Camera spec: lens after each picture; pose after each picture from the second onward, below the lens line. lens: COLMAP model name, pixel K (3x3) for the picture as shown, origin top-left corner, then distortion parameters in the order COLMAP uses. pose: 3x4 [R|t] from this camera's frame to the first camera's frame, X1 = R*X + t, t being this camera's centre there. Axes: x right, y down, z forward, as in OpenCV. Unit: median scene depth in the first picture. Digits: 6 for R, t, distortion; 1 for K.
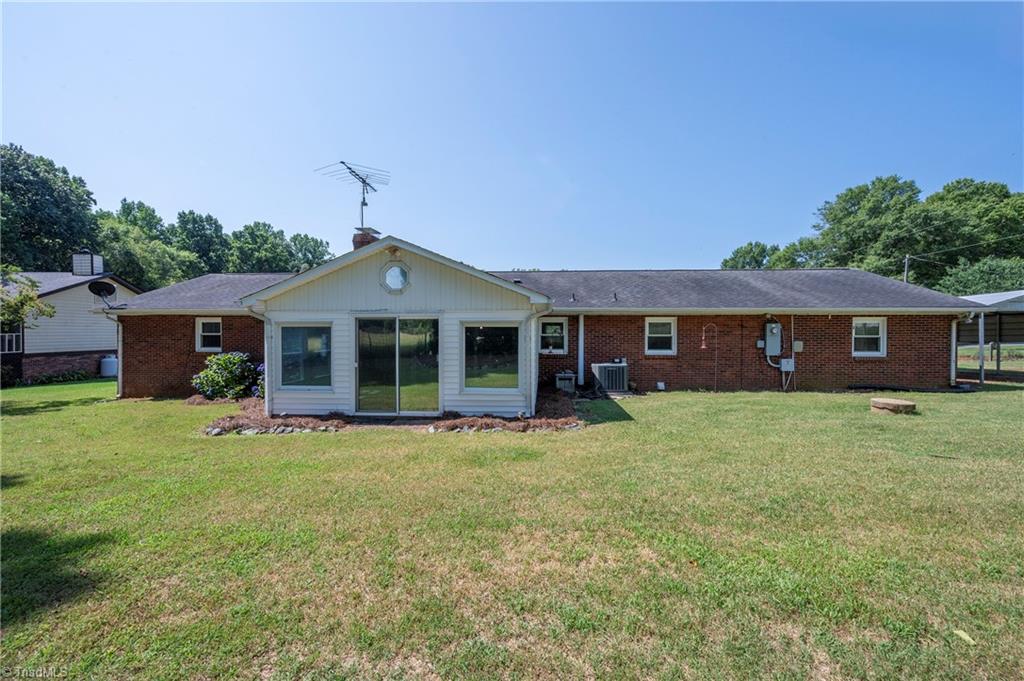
lens RADIAL K [[408.1, 0, 512.0], [0, 408.1, 340.5], [0, 0, 1]] dist [-0.006790, 0.000011]
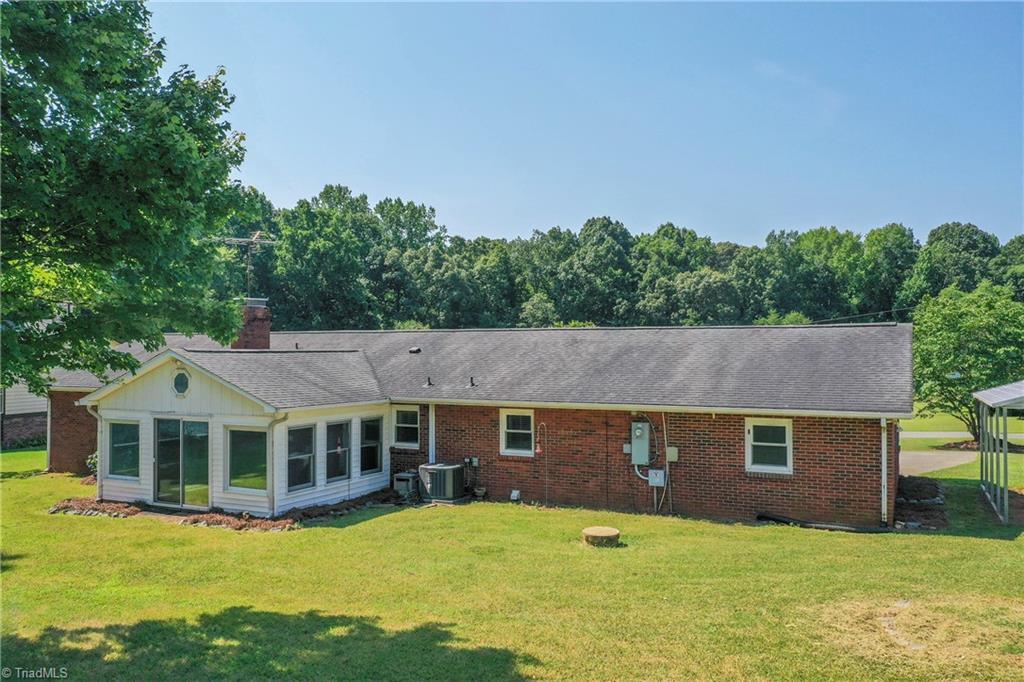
lens RADIAL K [[823.8, 0, 512.0], [0, 823.8, 341.0], [0, 0, 1]] dist [-0.011308, -0.004427]
pose [[0.925094, -0.006924, -0.379676, 1.000512], [-0.003854, 0.999611, -0.027622, -0.150460], [0.379719, 0.027016, 0.924707, -0.523481]]
